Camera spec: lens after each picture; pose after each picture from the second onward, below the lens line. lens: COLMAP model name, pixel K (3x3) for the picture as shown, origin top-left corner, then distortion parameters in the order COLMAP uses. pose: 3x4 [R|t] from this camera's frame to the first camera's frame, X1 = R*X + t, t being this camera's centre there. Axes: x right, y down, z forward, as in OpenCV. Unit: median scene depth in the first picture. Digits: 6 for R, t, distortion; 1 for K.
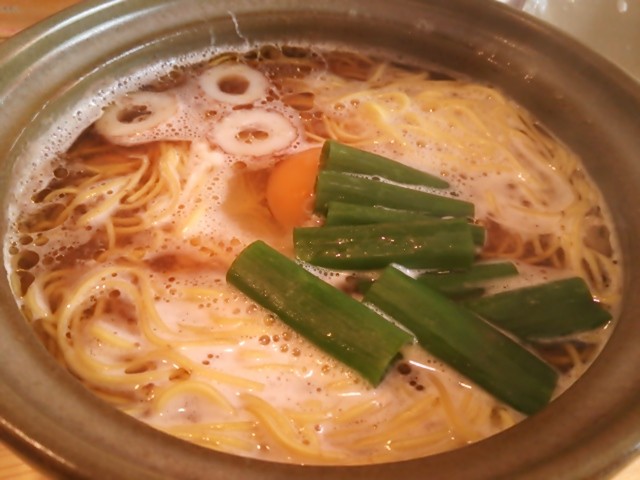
lens RADIAL K [[528.5, 0, 319.3], [0, 528.5, 239.9], [0, 0, 1]] dist [0.014379, -0.032543]
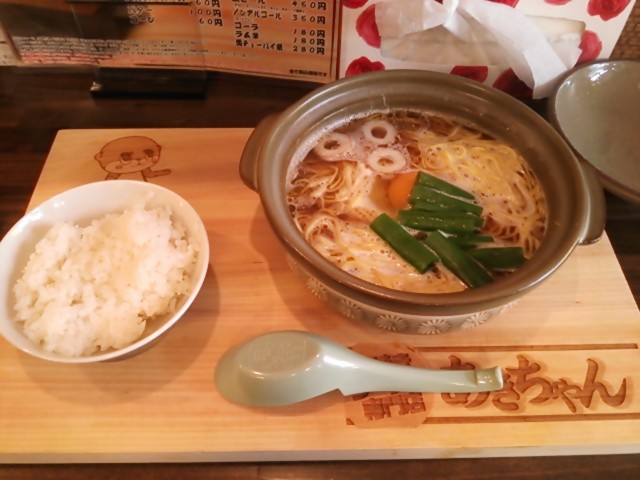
lens RADIAL K [[528.5, 0, 316.2], [0, 528.5, 240.5], [0, 0, 1]] dist [0.014379, -0.032543]
pose [[0.972268, 0.140332, -0.187087, 0.048954], [-0.125295, 0.988032, 0.089968, -0.047608], [0.197473, -0.064032, 0.978215, -1.295522]]
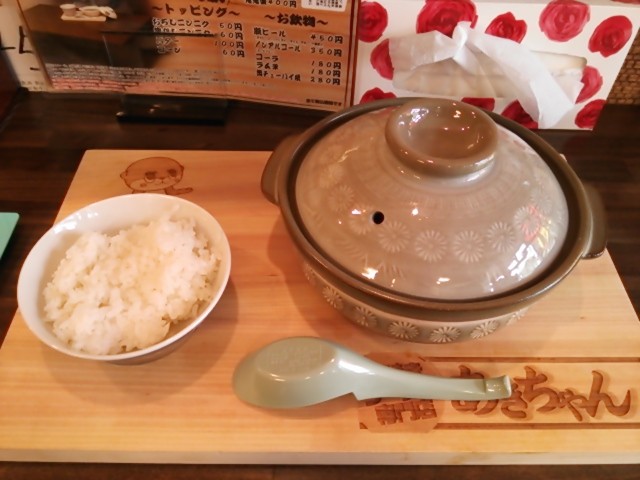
lens RADIAL K [[528.5, 0, 320.7], [0, 528.5, 241.4], [0, 0, 1]] dist [0.014379, -0.032543]
pose [[0.968926, 0.145480, -0.200046, 0.042941], [-0.143981, 0.989334, 0.022103, 0.058383], [0.201128, 0.007387, 0.979537, -1.418811]]
